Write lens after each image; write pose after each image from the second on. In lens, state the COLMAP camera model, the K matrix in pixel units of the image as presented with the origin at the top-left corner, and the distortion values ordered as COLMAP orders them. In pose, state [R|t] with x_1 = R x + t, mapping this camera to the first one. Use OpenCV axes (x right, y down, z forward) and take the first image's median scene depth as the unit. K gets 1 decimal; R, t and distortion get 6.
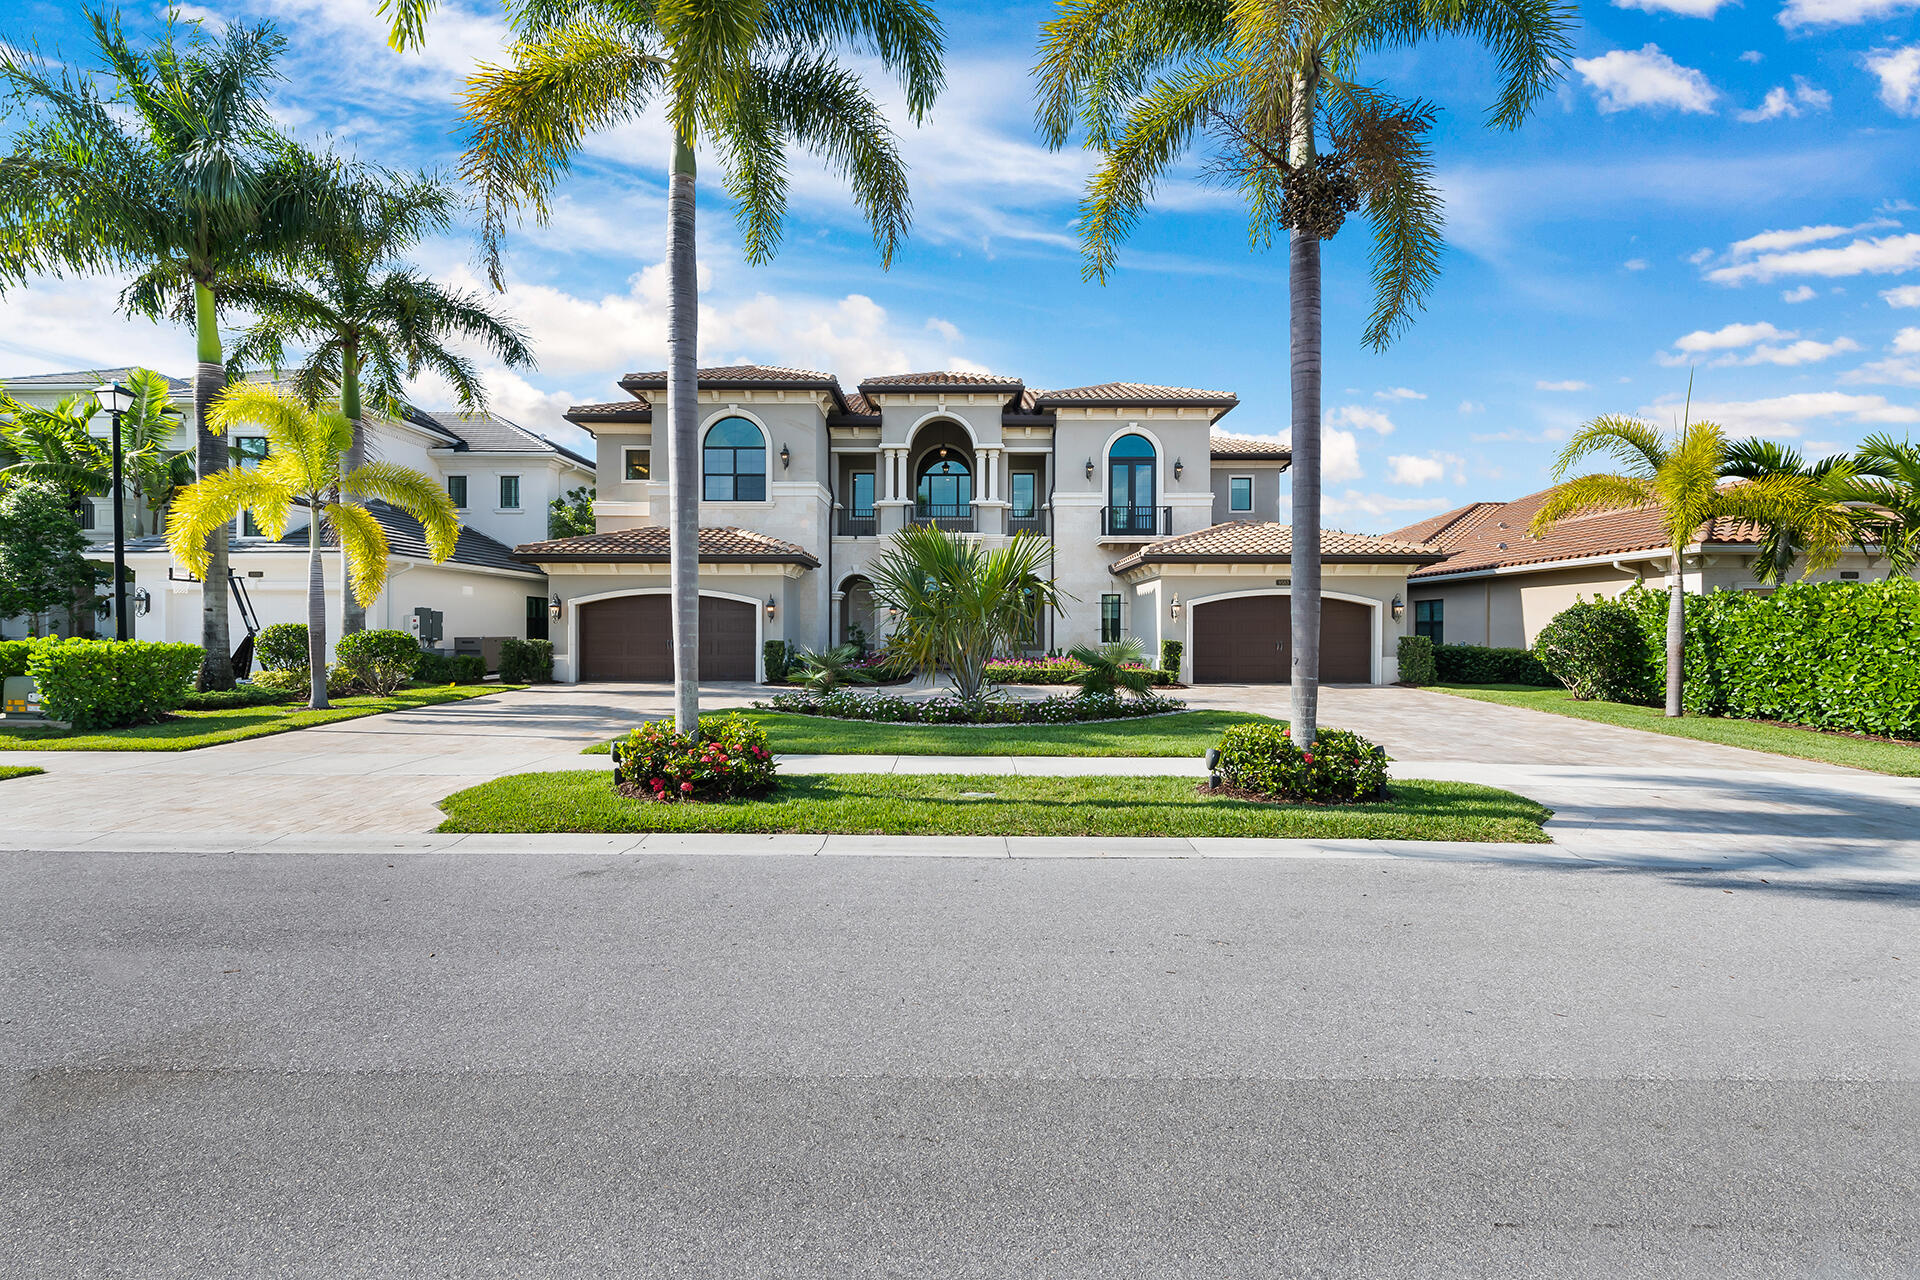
lens RADIAL K [[822.9, 0, 953.3], [0, 822.9, 642.8], [0, 0, 1]] dist [0.007400, -0.000646]
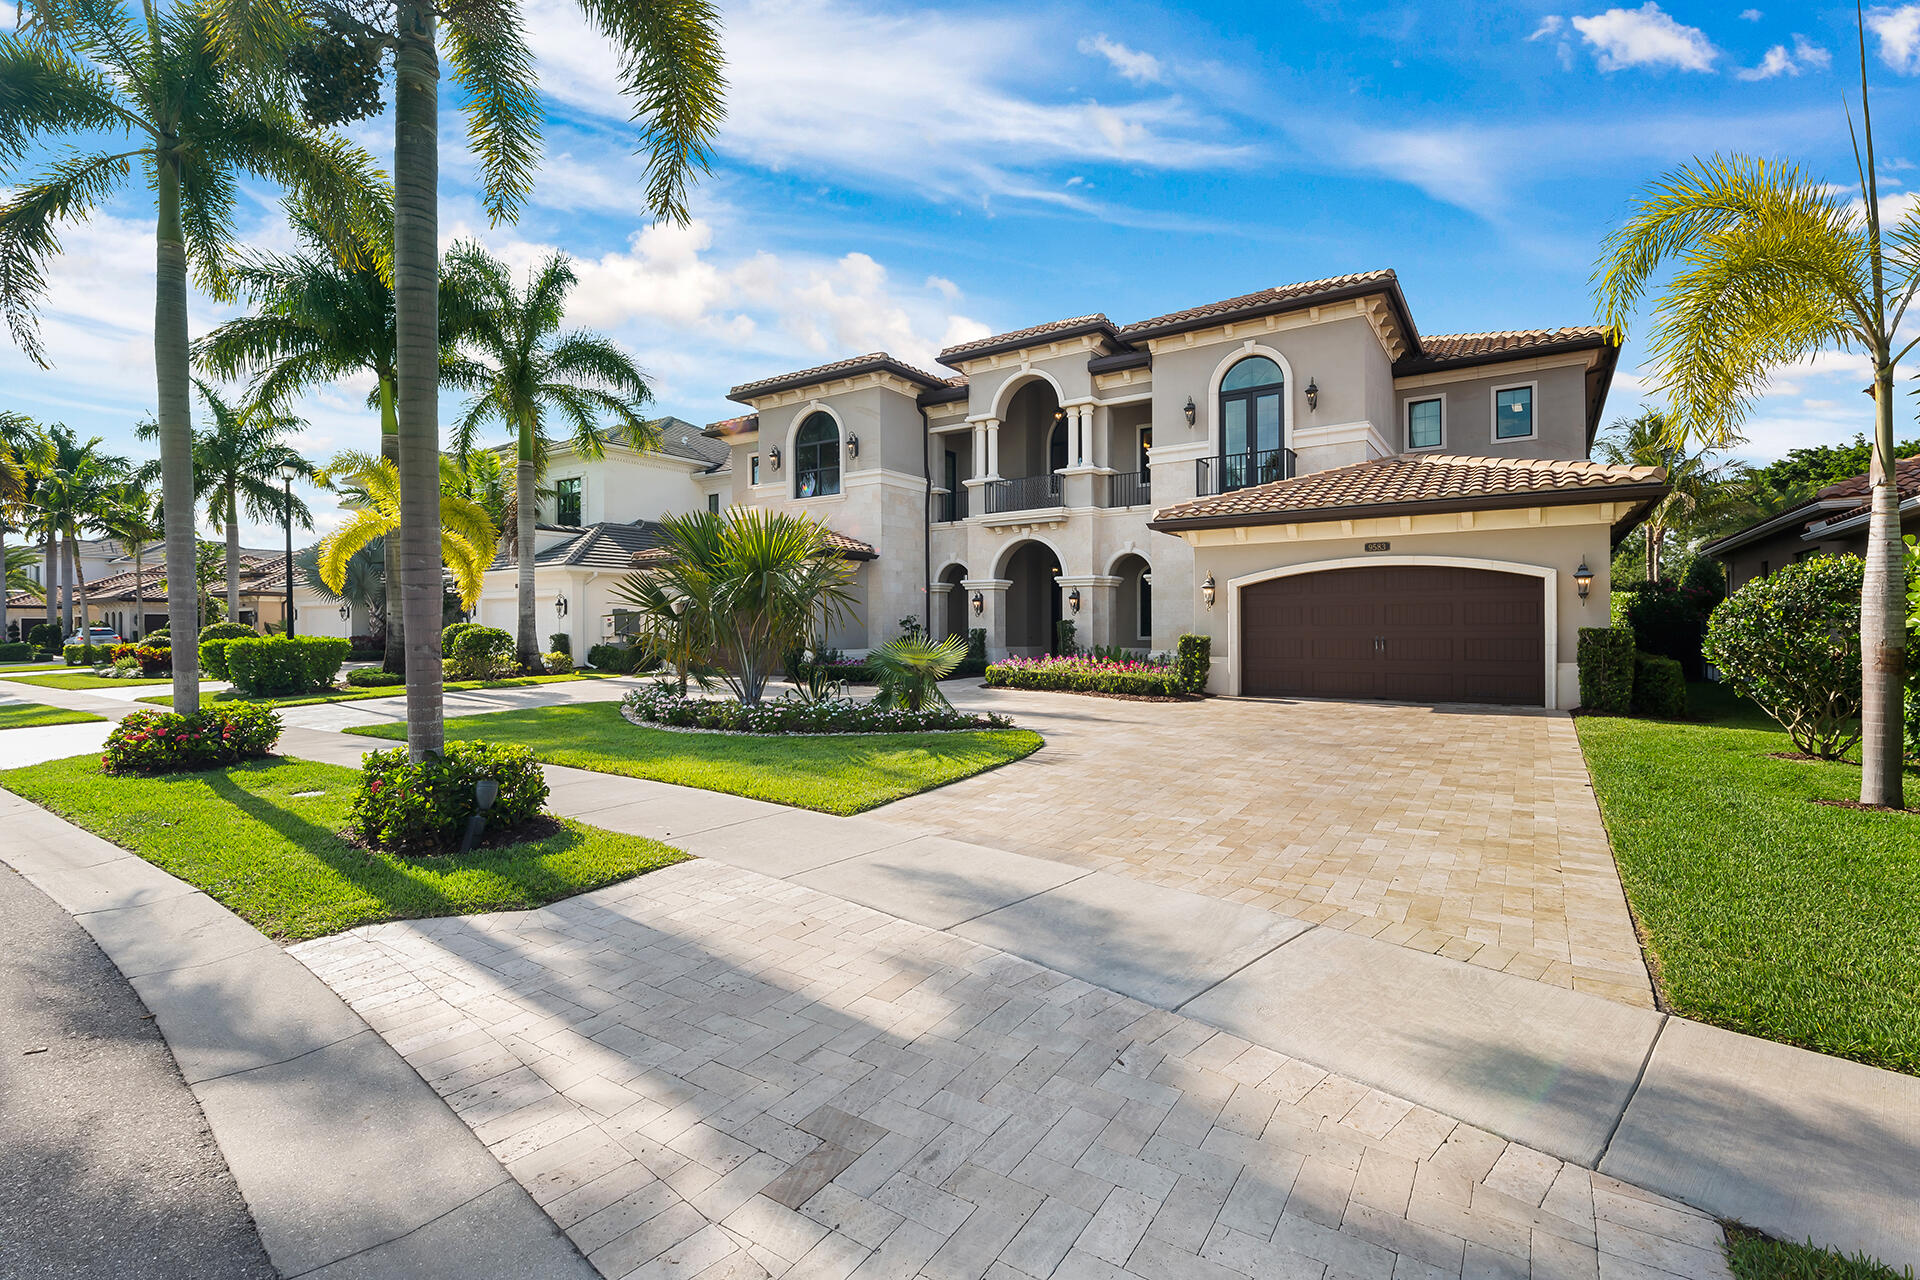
lens RADIAL K [[877.0, 0, 955.3], [0, 877.0, 637.0], [0, 0, 1]] dist [0.004901, -0.004210]
pose [[0.828680, -0.000144, -0.559723, 0.464985], [-0.002381, 0.999990, -0.003783, 0.001753], [0.559718, 0.004468, 0.828671, 0.213861]]
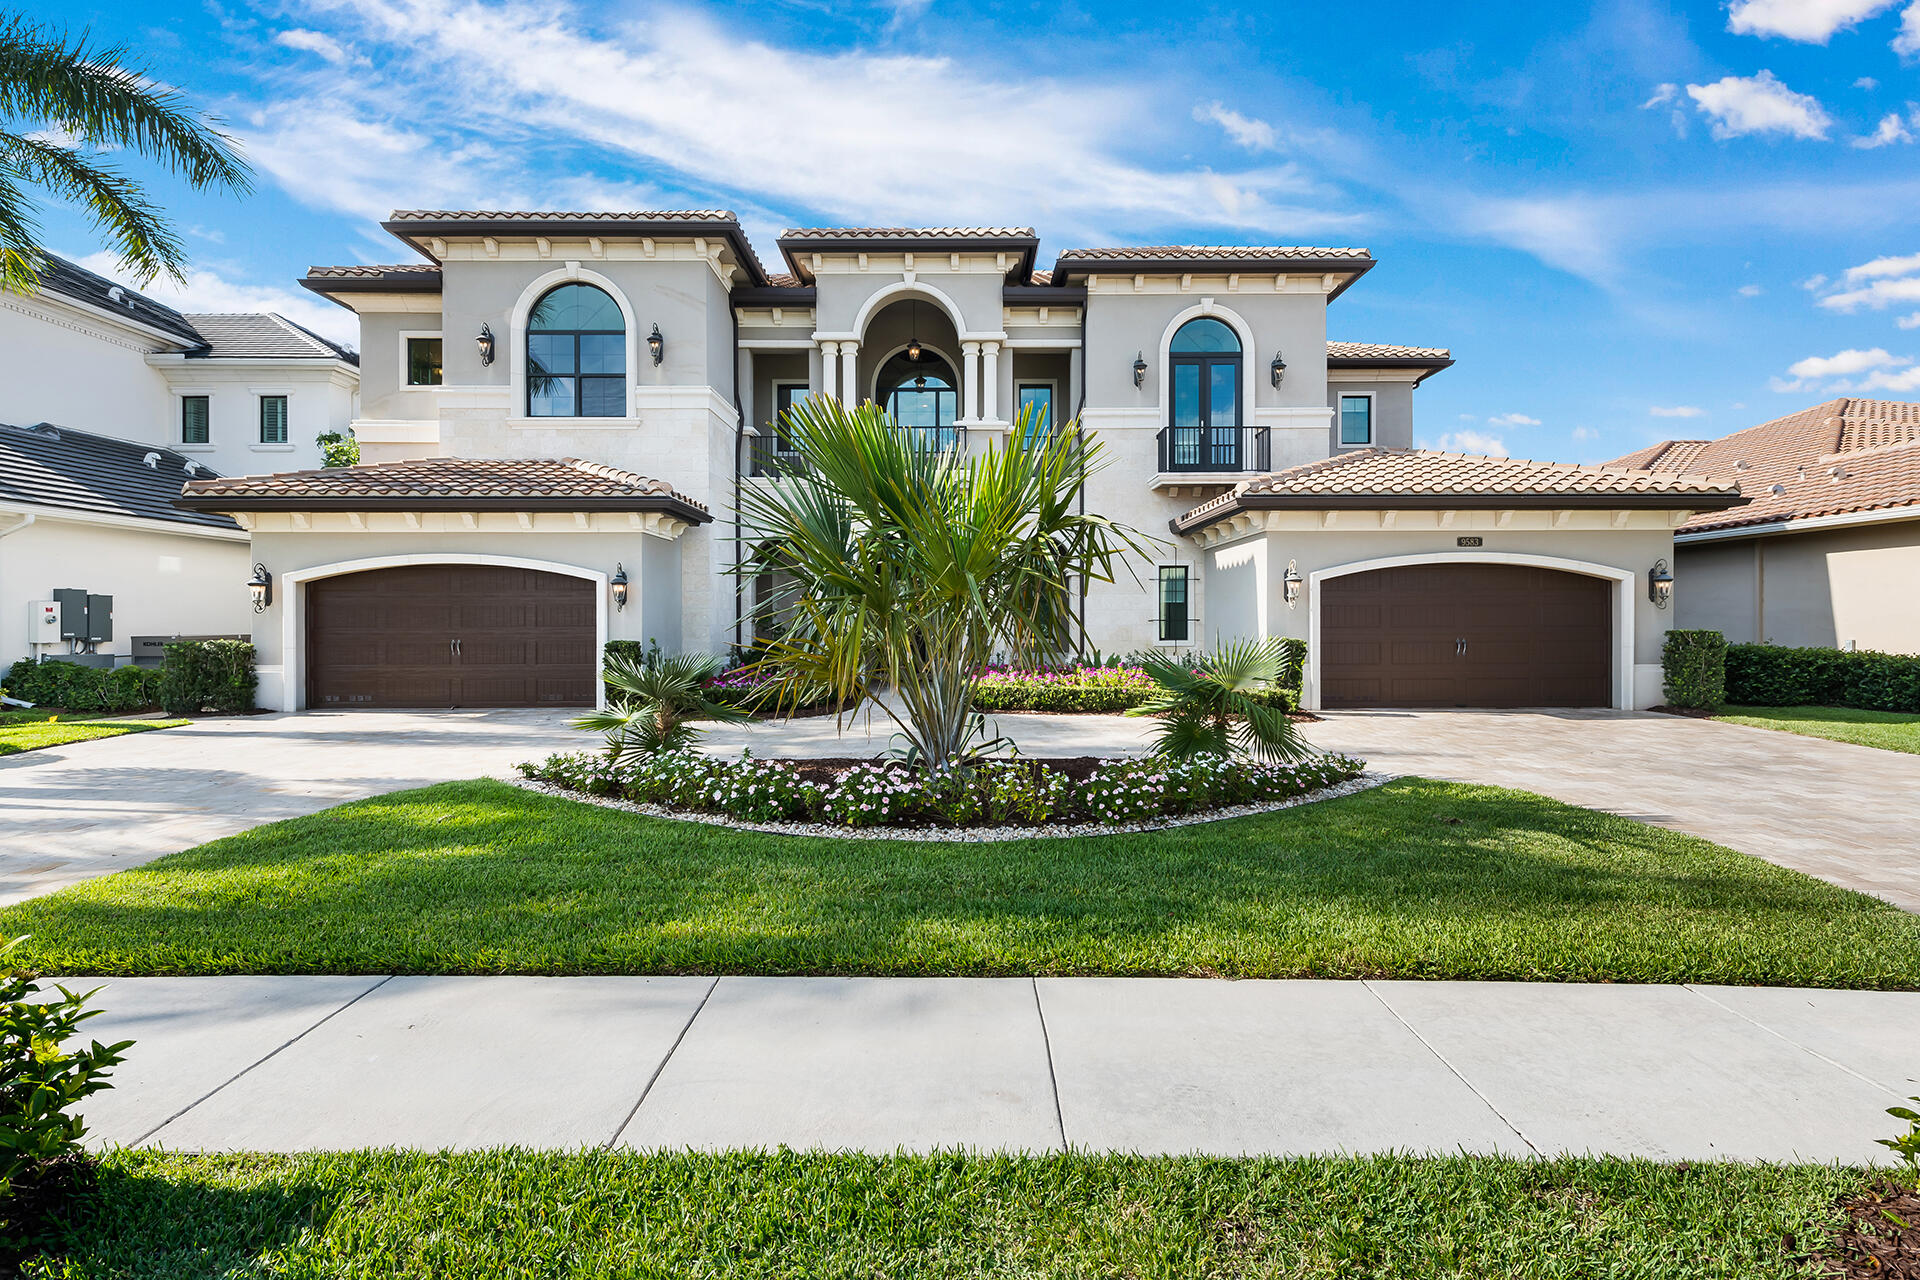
lens RADIAL K [[946.0, 0, 953.0], [0, 946.0, 636.8], [0, 0, 1]] dist [0.006814, -0.000040]
pose [[0.999980, -0.003421, 0.005369, 0.015996], [0.003417, 0.999994, 0.000813, -0.004696], [-0.005372, -0.000795, 0.999985, 0.276948]]
